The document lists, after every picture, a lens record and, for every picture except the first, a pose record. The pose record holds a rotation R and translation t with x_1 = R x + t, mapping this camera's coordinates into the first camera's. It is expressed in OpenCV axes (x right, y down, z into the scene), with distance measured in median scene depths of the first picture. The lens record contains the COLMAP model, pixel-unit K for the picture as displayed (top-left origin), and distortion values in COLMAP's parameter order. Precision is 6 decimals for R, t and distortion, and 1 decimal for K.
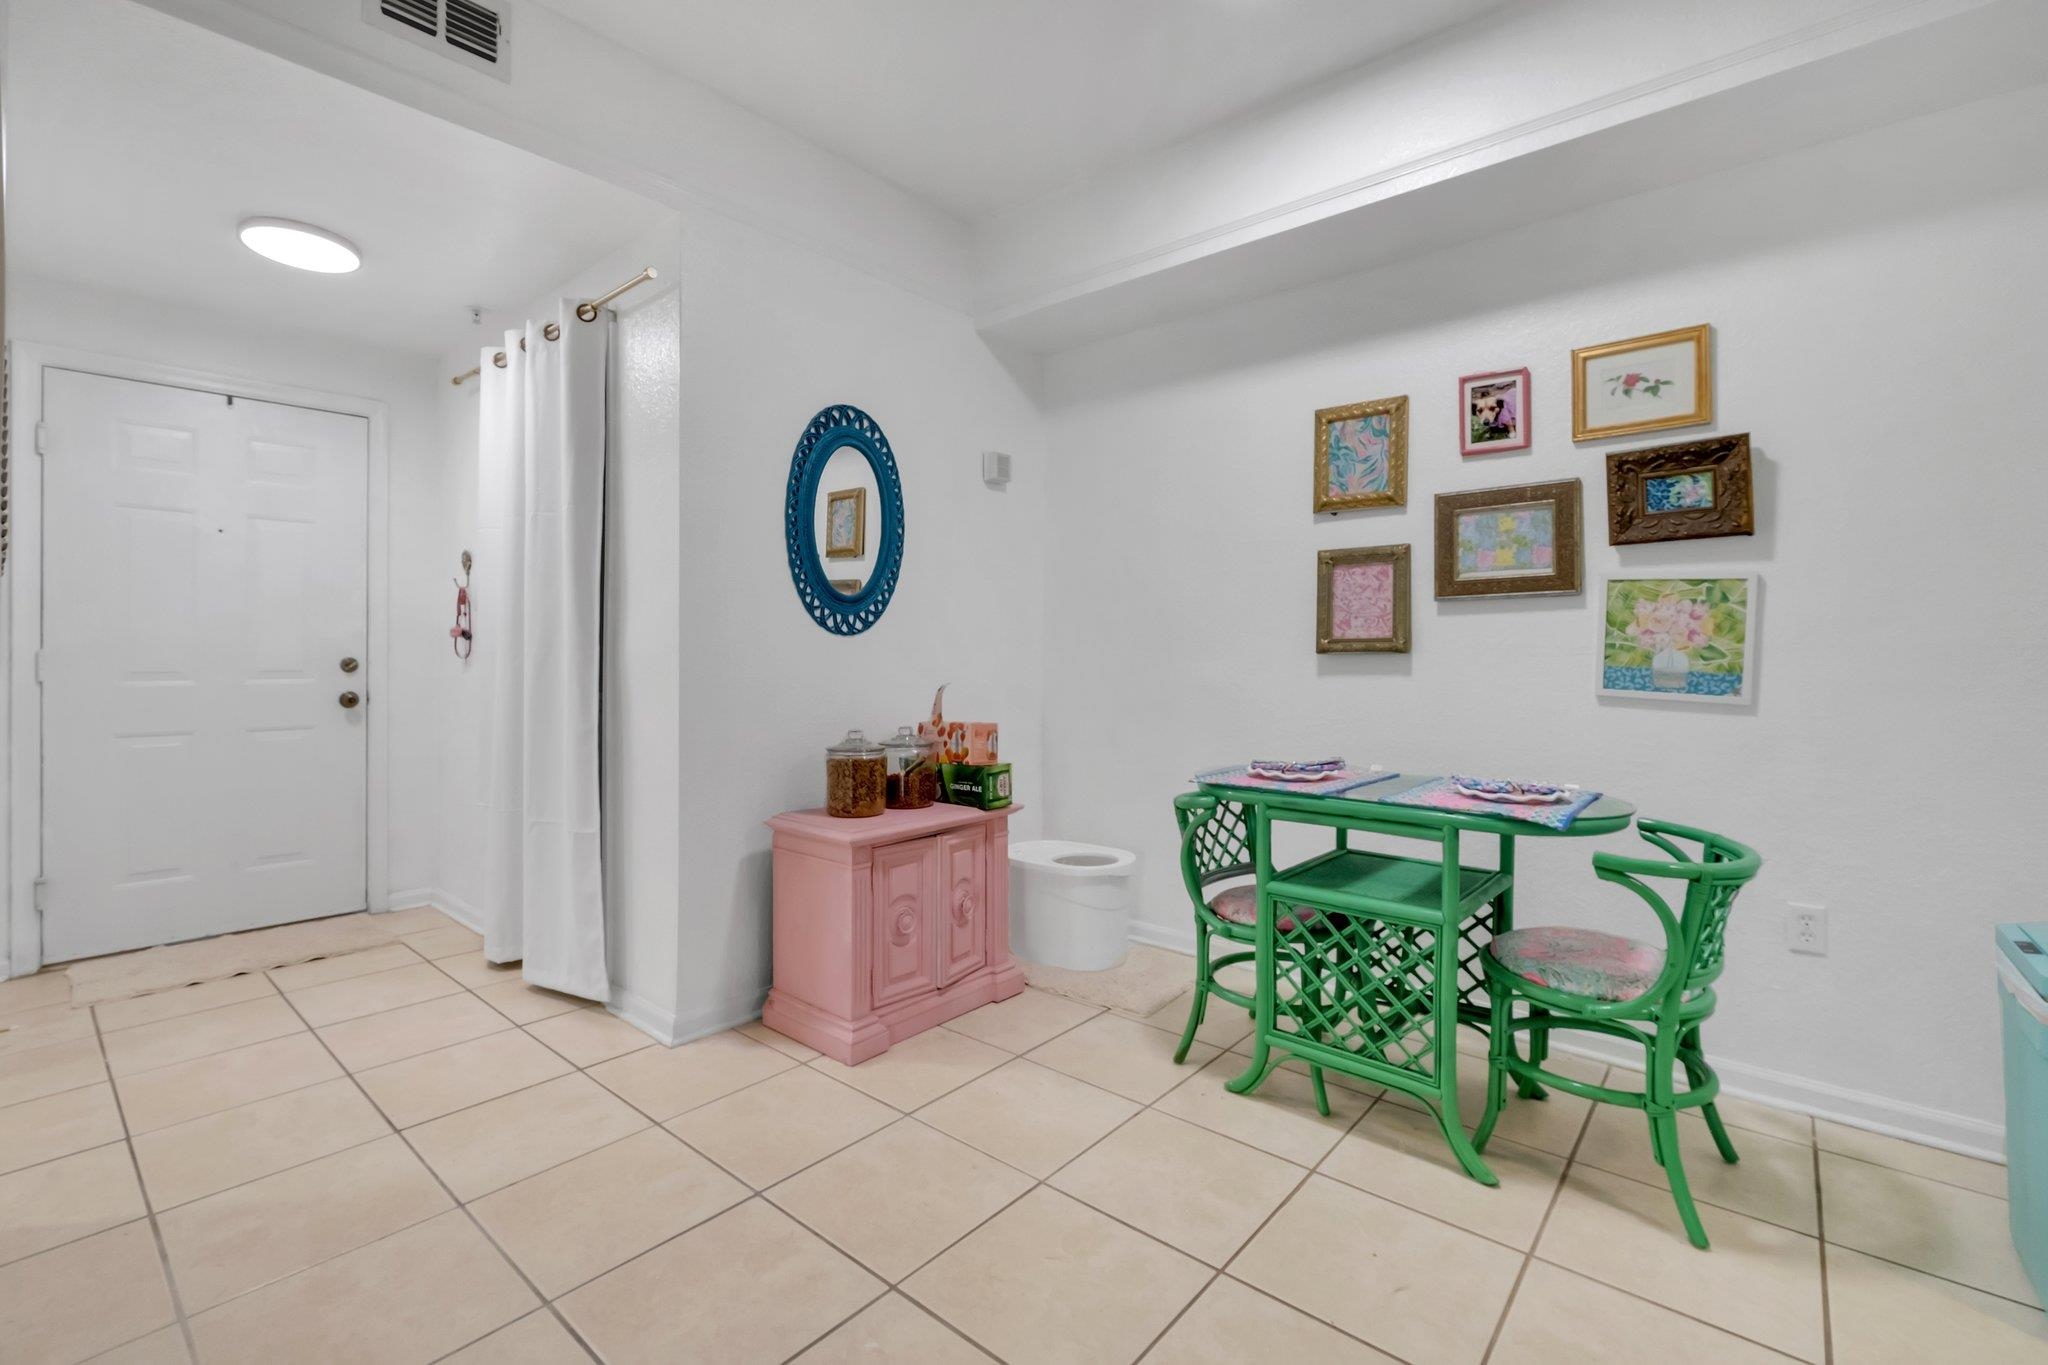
lens RADIAL K [[887.2, 0, 1028.7], [0, 887.2, 658.6], [0, 0, 1]] dist [-0.013149, 0.000712]
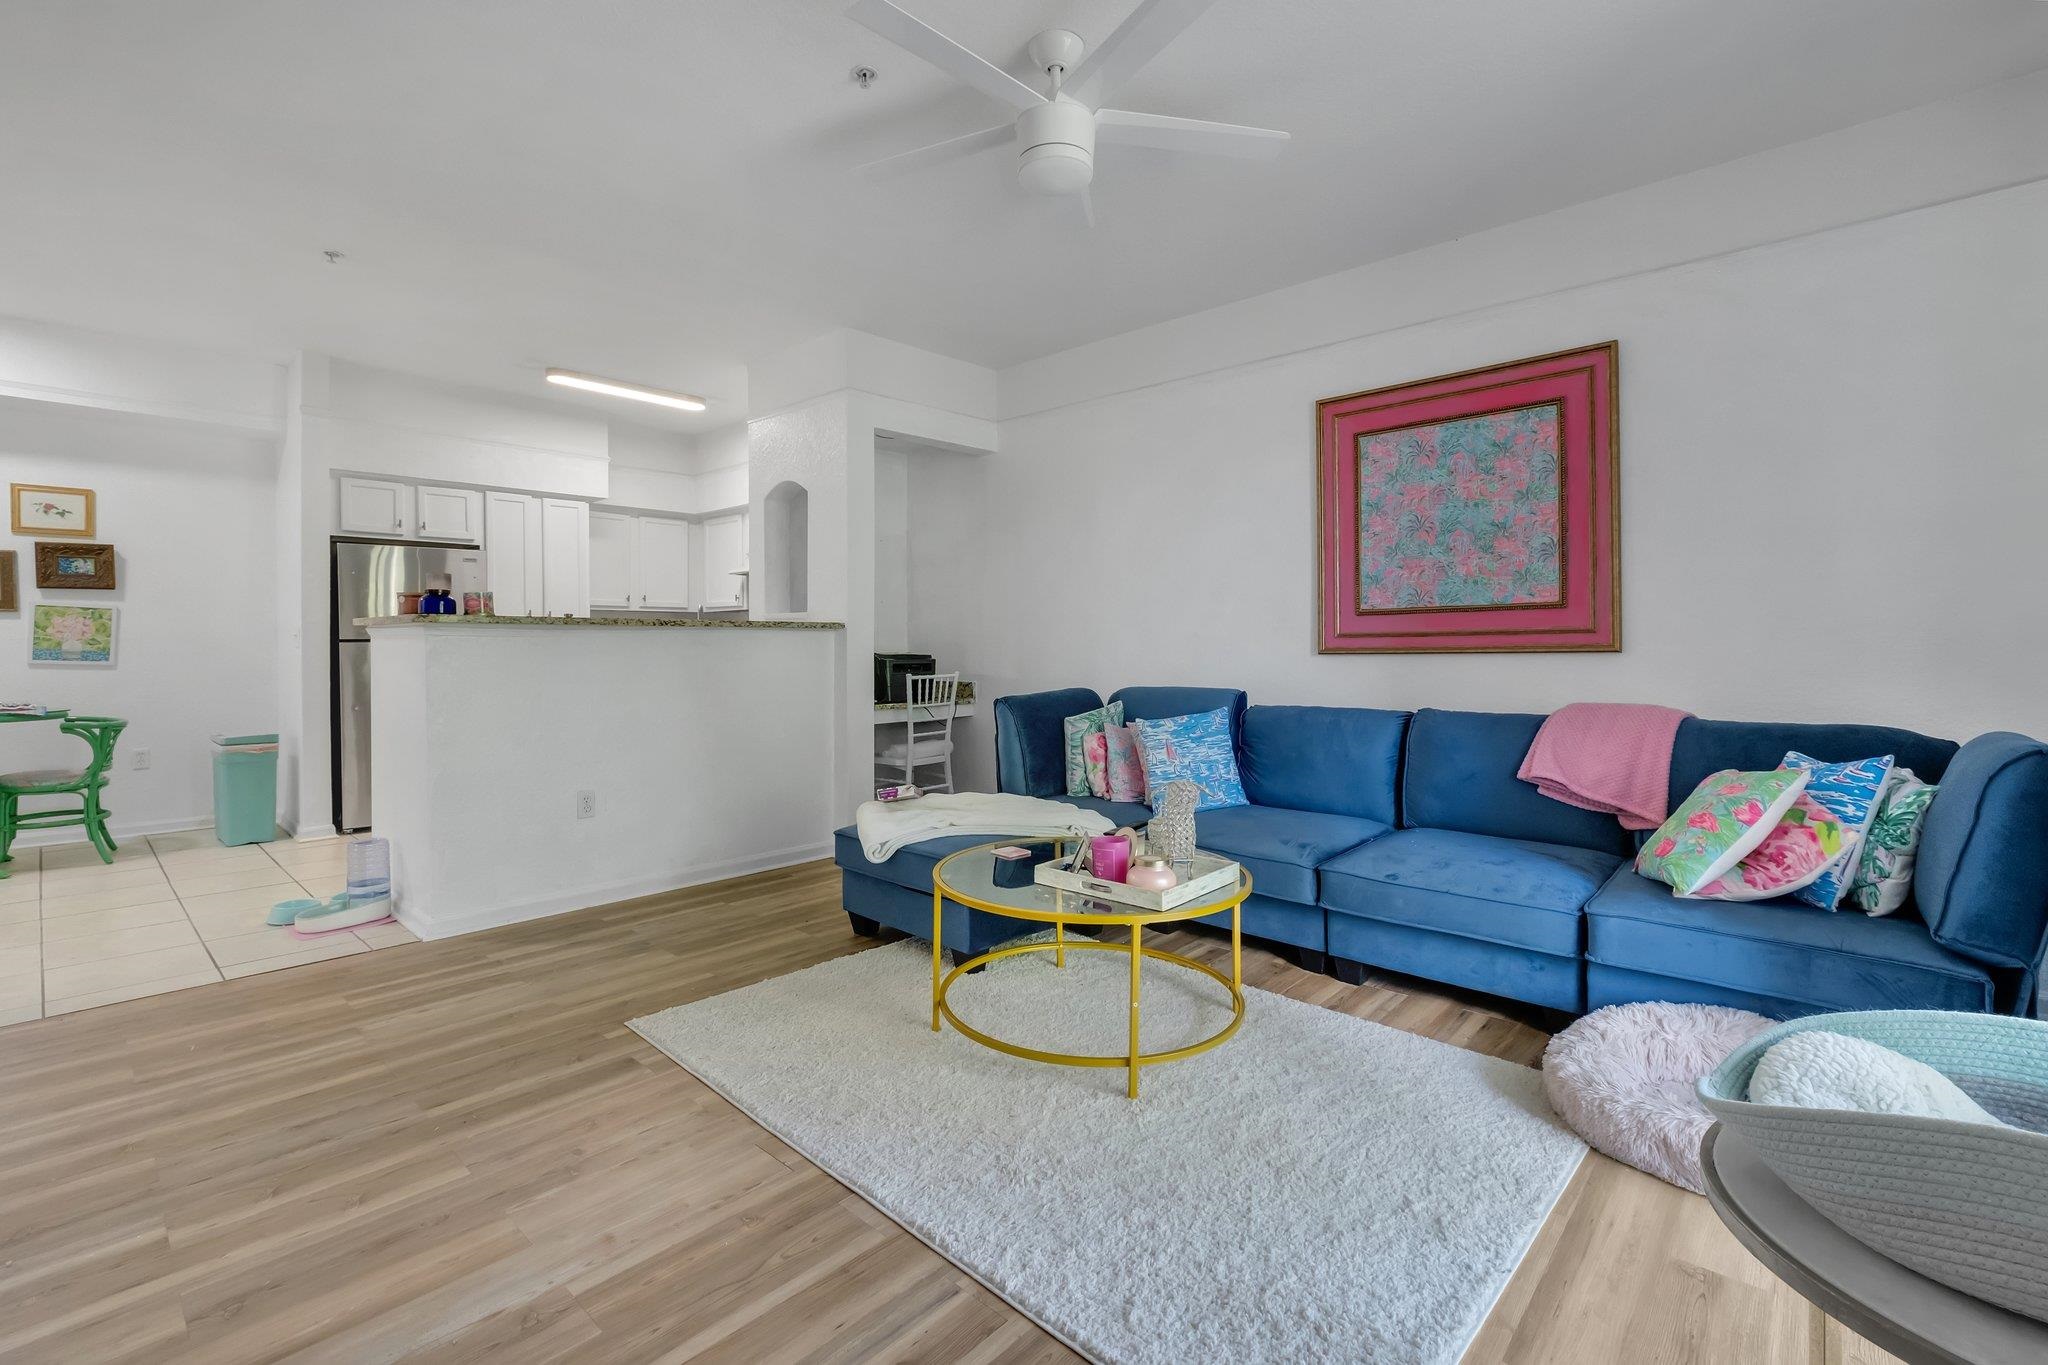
lens RADIAL K [[887.2, 0, 1005.0], [0, 887.2, 648.1], [0, 0, 1]] dist [-0.013149, 0.000712]
pose [[0.034852, -0.011861, 0.999322, -1.139090], [-0.002486, 0.999925, 0.011955, -0.019836], [-0.999389, -0.002901, 0.034820, -1.153735]]
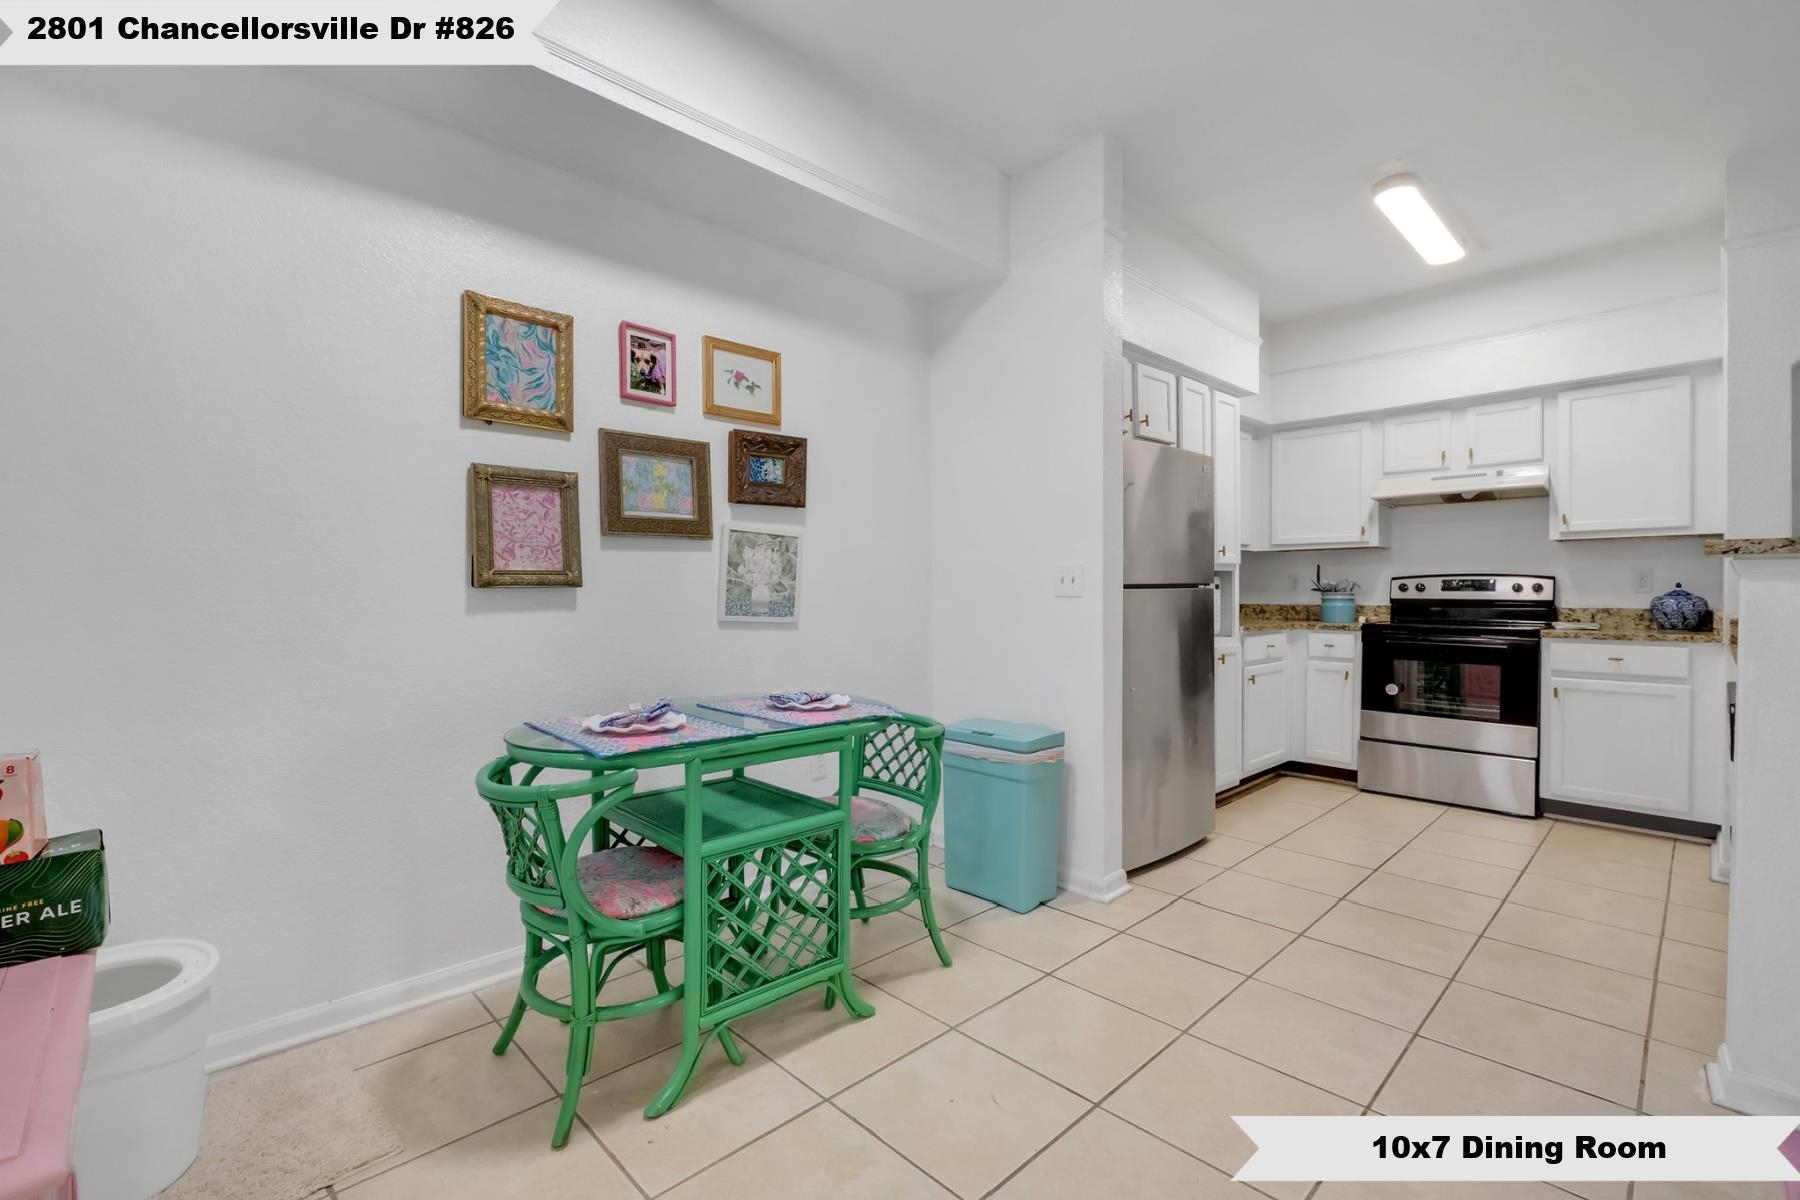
lens RADIAL K [[779.8, 0, 911.5], [0, 779.8, 594.2], [0, 0, 1]] dist [-0.013149, 0.000712]
pose [[0.102915, -0.012295, 0.994614, -0.393535], [-0.002448, 0.999917, 0.012613, -0.010457], [-0.994687, -0.003733, 0.102876, 0.577651]]
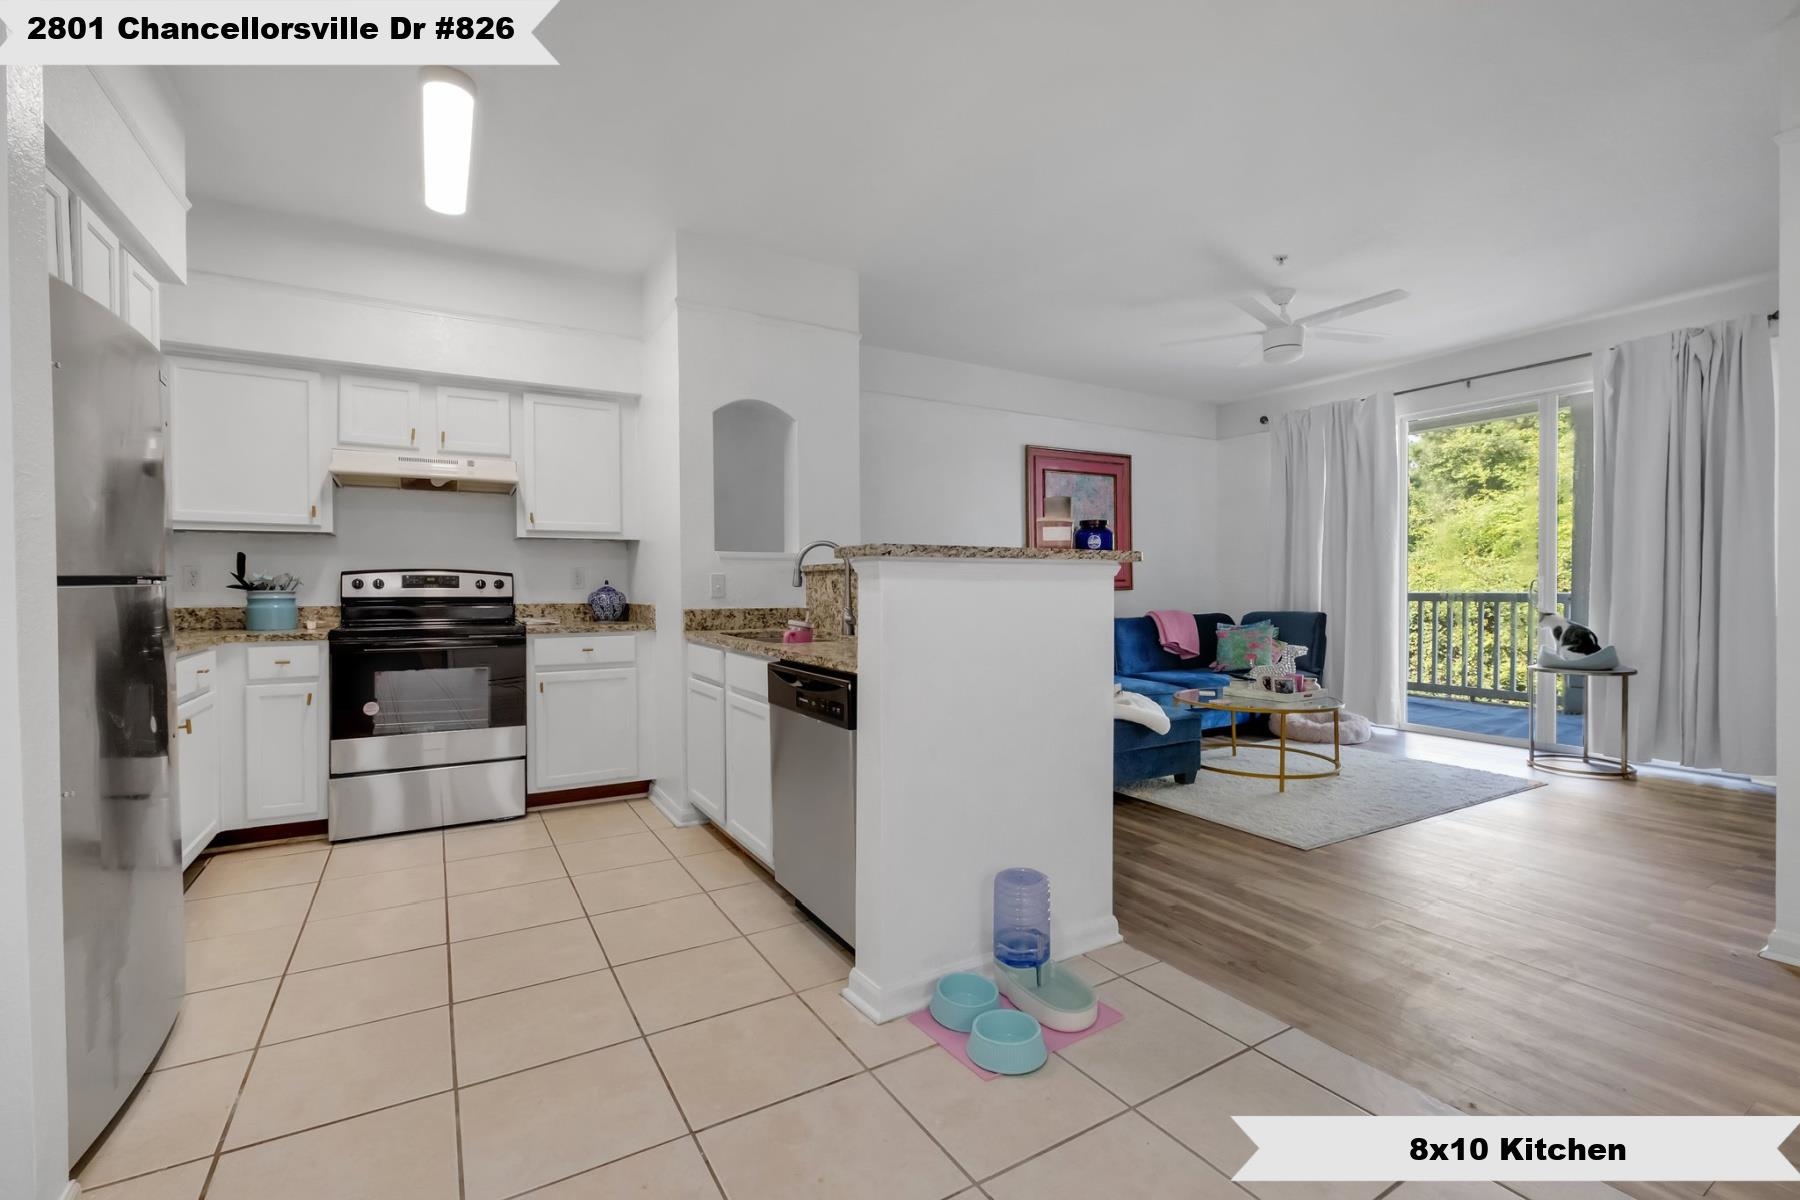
lens RADIAL K [[779.8, 0, 868.8], [0, 779.8, 599.0], [0, 0, 1]] dist [-0.013149, 0.000712]
pose [[-0.942496, -0.010322, 0.334058, 0.080295], [-0.005273, 0.999858, 0.016019, -0.006500], [-0.334175, 0.013336, -0.942417, 0.707281]]
